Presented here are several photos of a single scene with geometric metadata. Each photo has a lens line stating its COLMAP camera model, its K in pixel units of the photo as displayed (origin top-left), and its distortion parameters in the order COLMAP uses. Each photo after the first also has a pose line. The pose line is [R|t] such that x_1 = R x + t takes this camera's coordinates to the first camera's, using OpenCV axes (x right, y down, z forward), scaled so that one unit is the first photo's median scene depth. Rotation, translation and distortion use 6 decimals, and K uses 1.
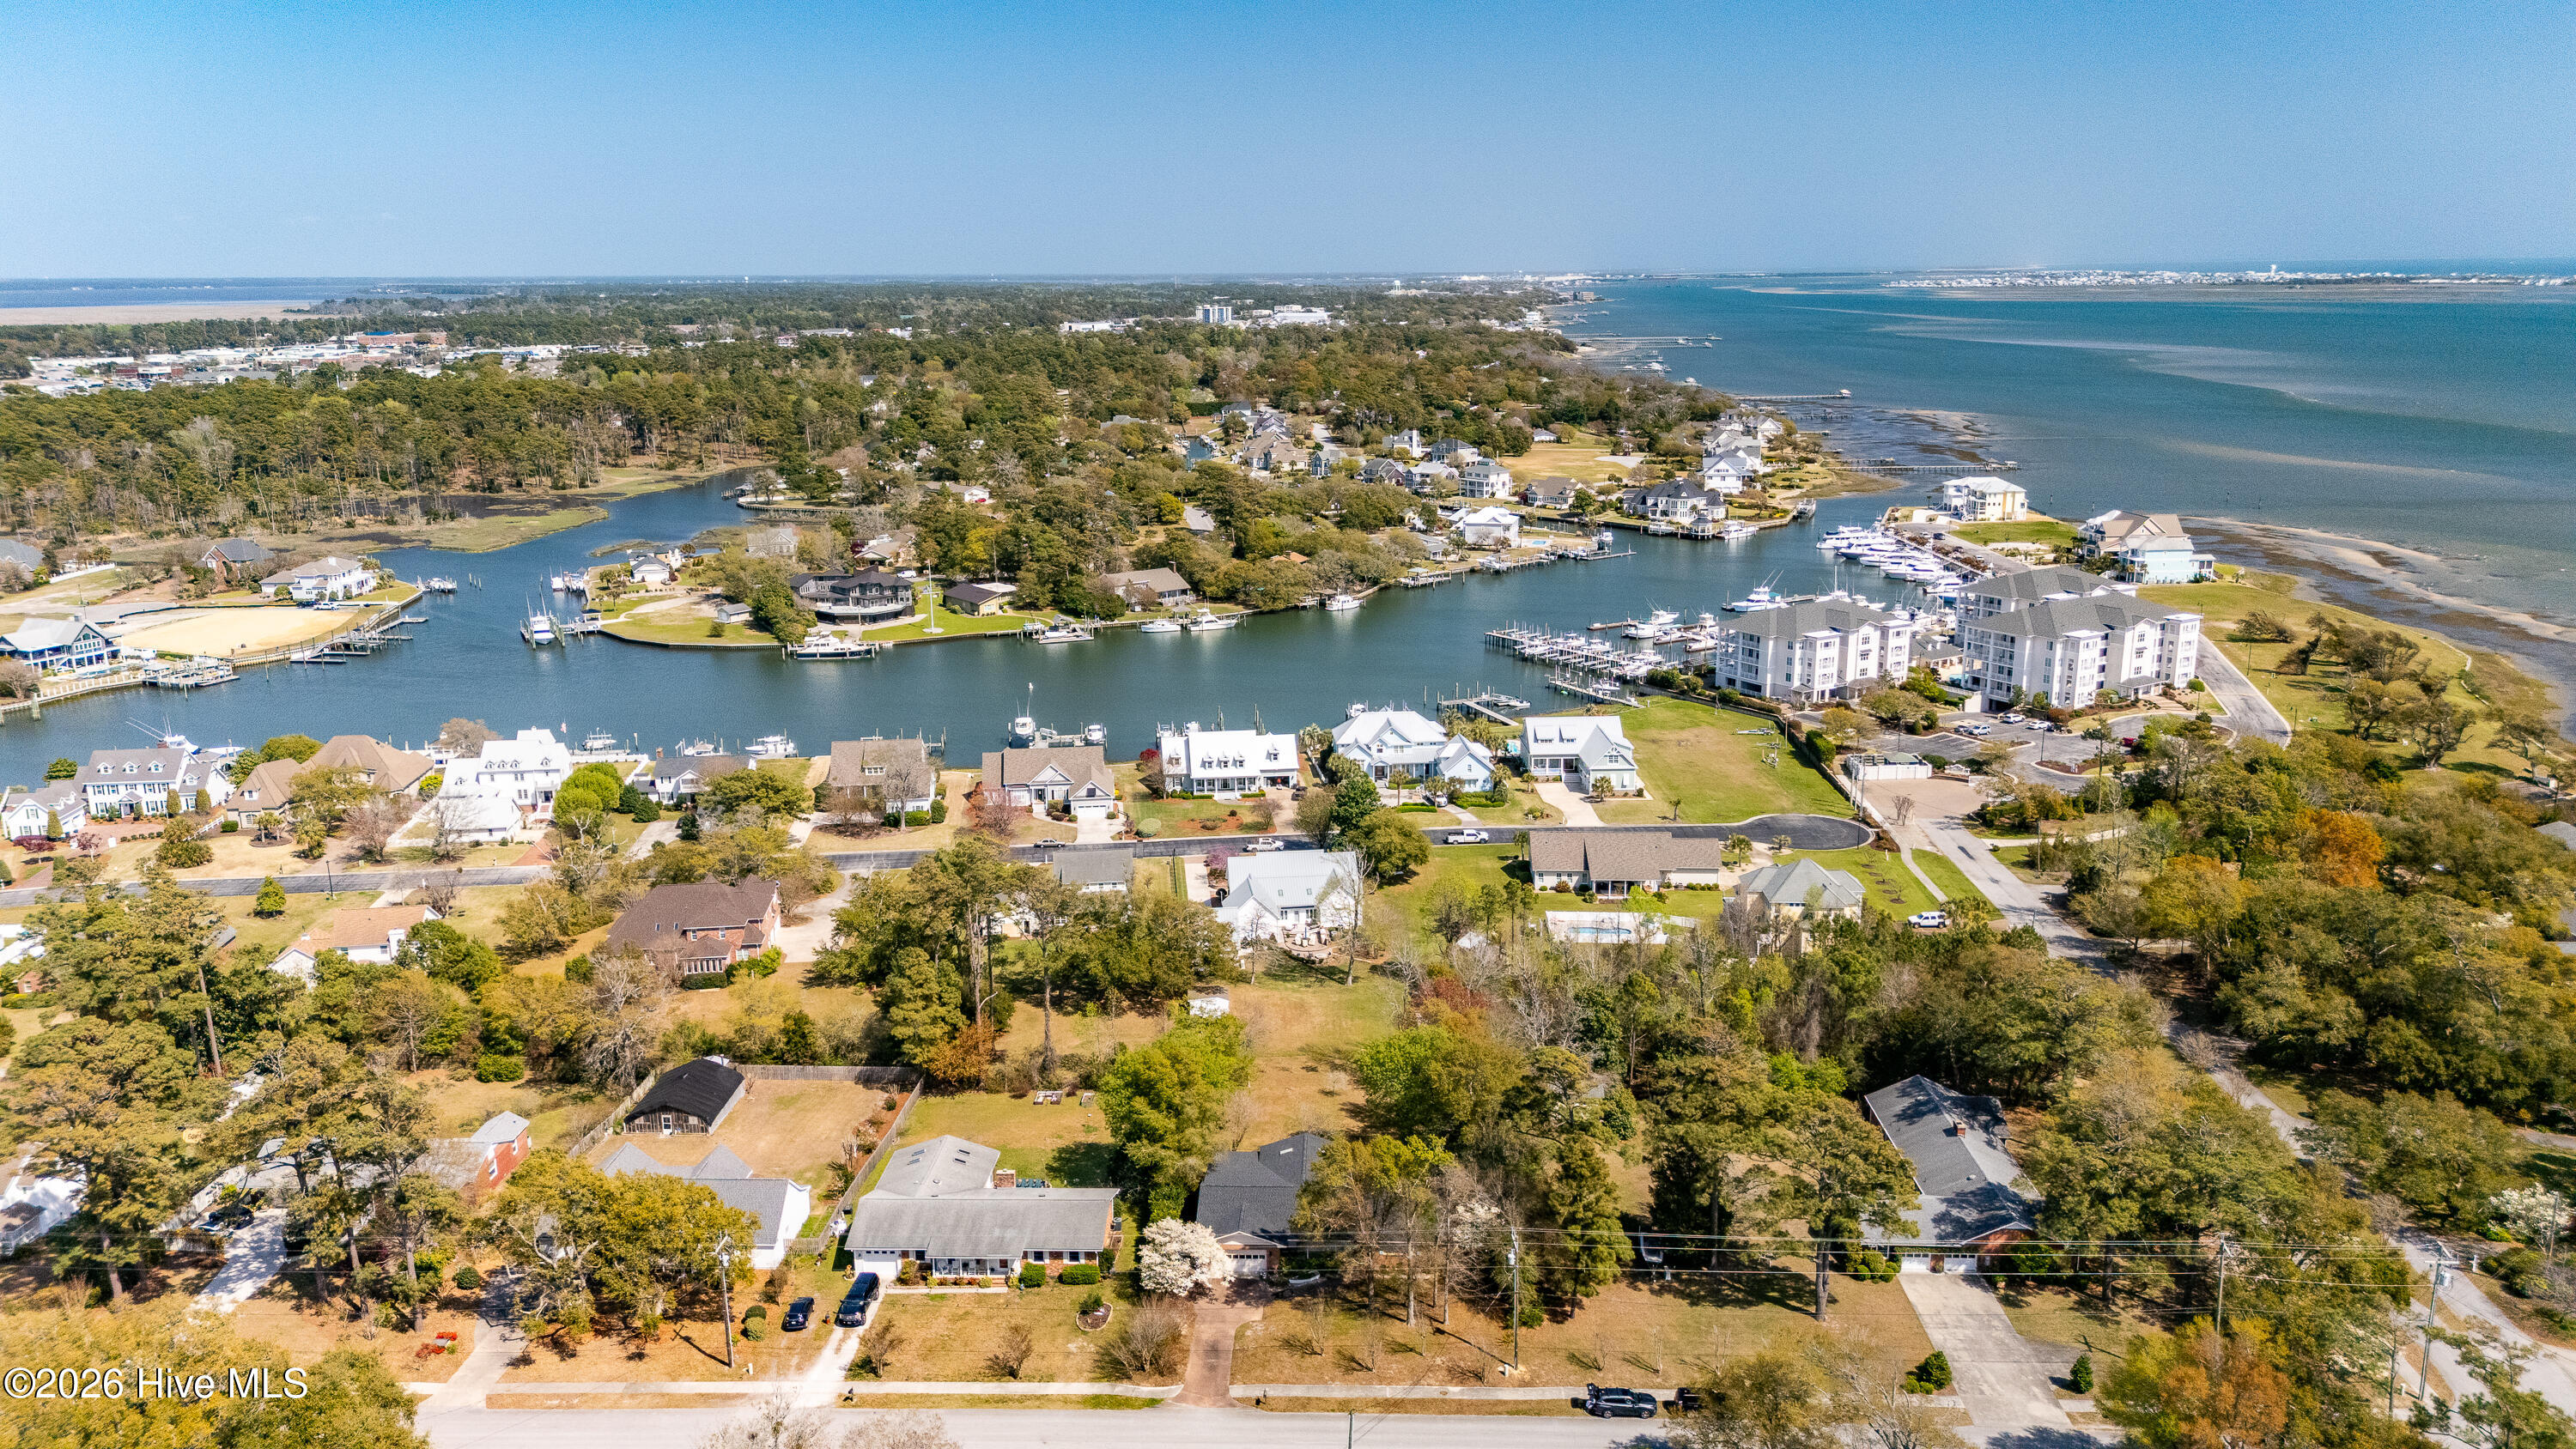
lens RADIAL K [[1890.0, 0, 1290.9], [0, 1890.0, 725.2], [0, 0, 1]] dist [0.078472, -0.071537]
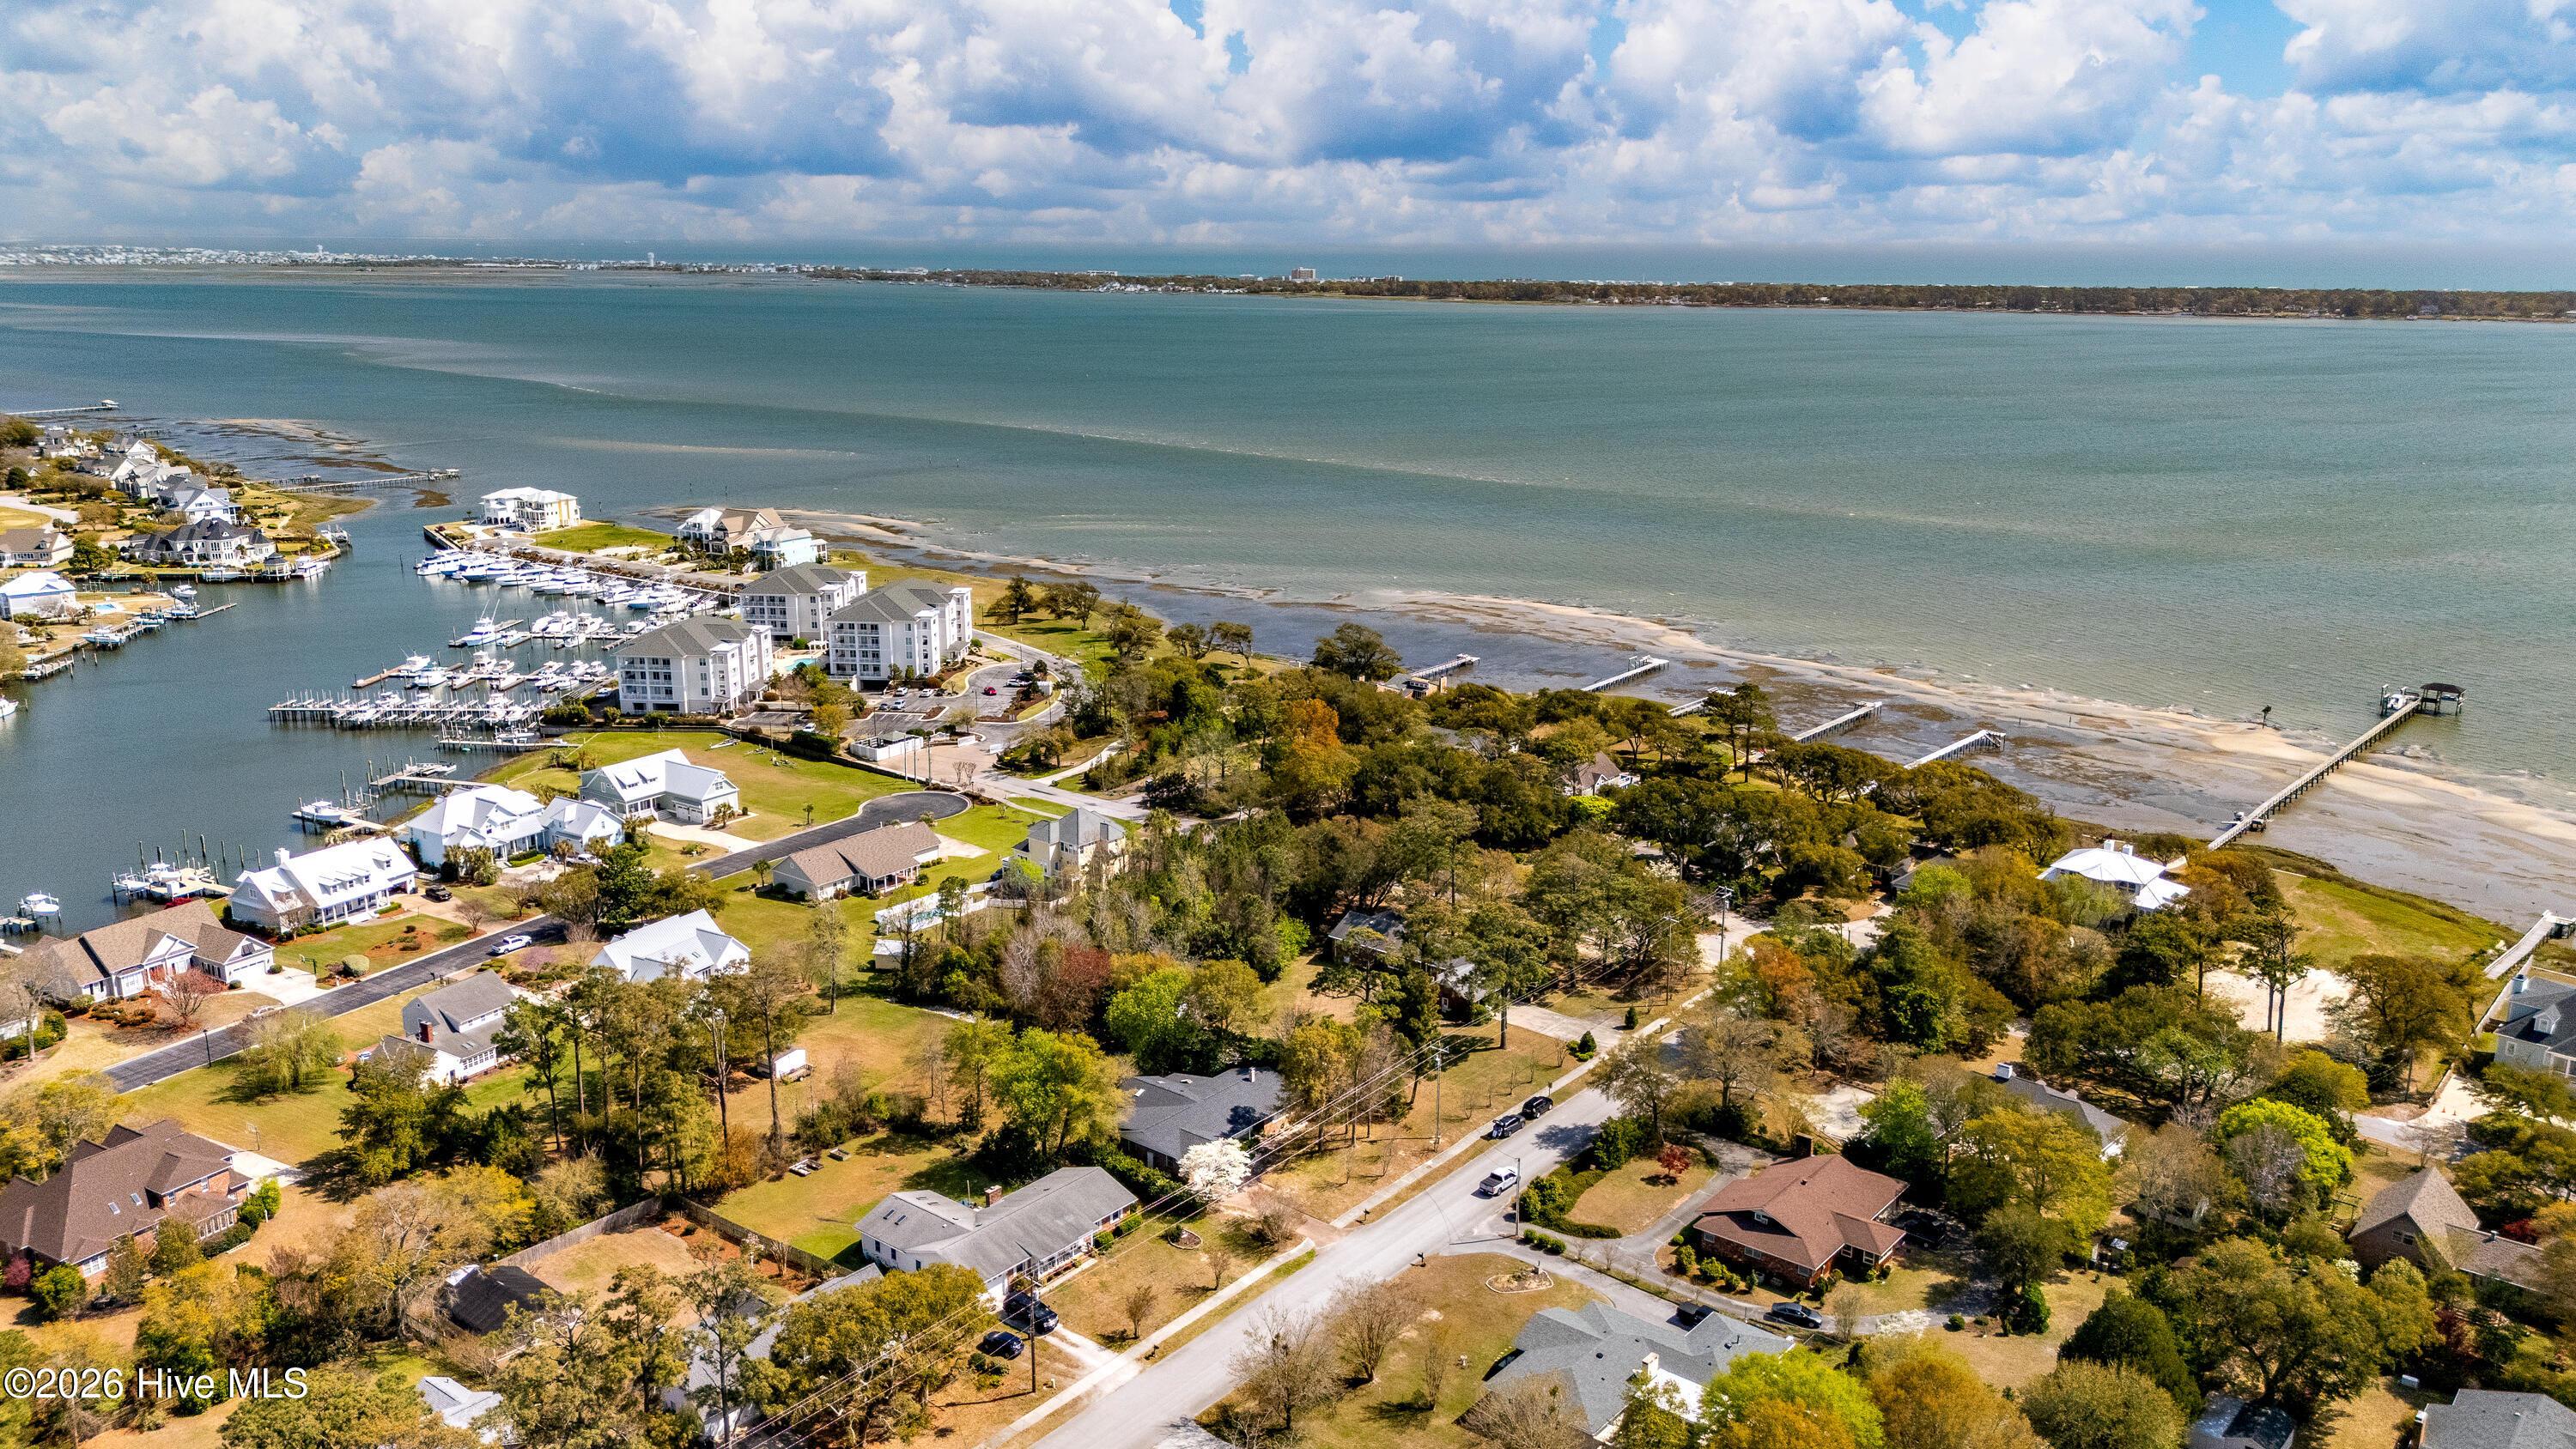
lens RADIAL K [[1944.9, 0, 1288.9], [0, 1944.9, 720.1], [0, 0, 1]] dist [0.078155, -0.074880]
pose [[0.598077, -0.183973, 0.780037, -0.485058], [0.181037, 0.979152, 0.092128, -0.061156], [-0.780723, 0.086116, 0.618914, 0.064060]]
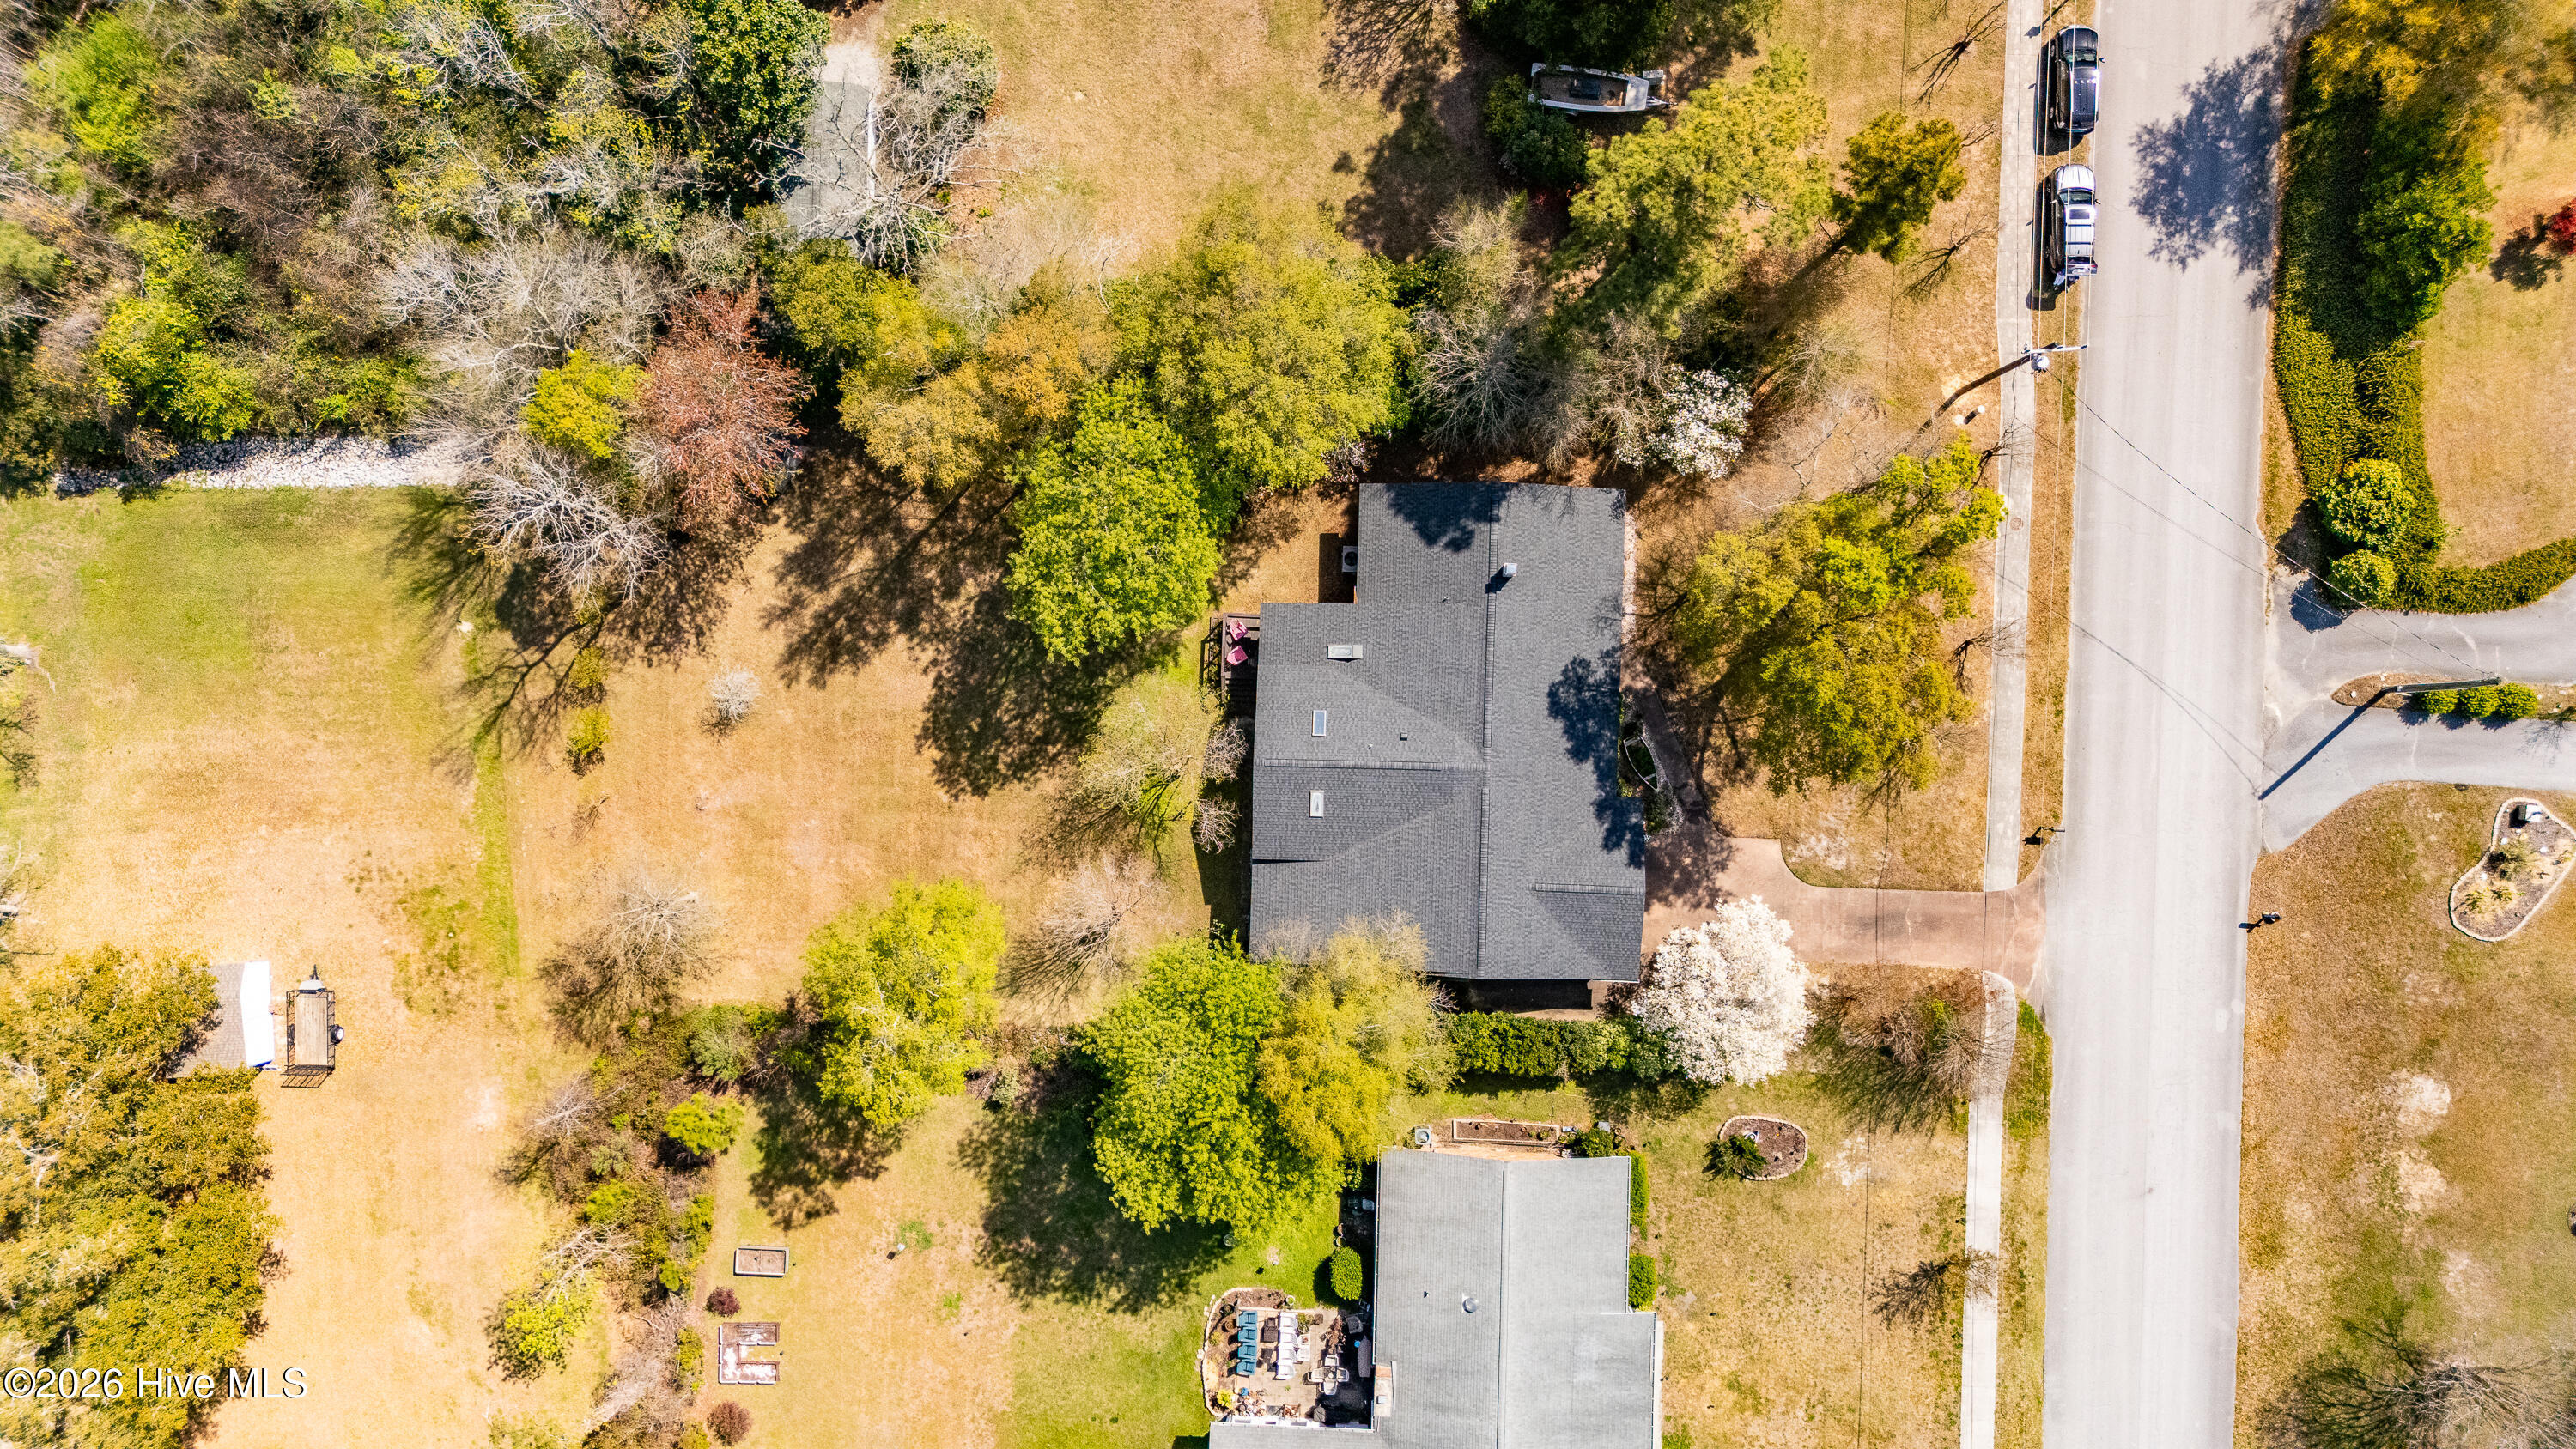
lens RADIAL K [[1893.0, 0, 1287.5], [0, 1893.0, 716.4], [0, 0, 1]] dist [0.057989, -0.041220]
pose [[-0.015289, -0.999733, 0.017331, 0.006366], [0.259296, 0.012776, 0.965713, -0.123065], [-0.965677, 0.019259, 0.259031, 0.482953]]
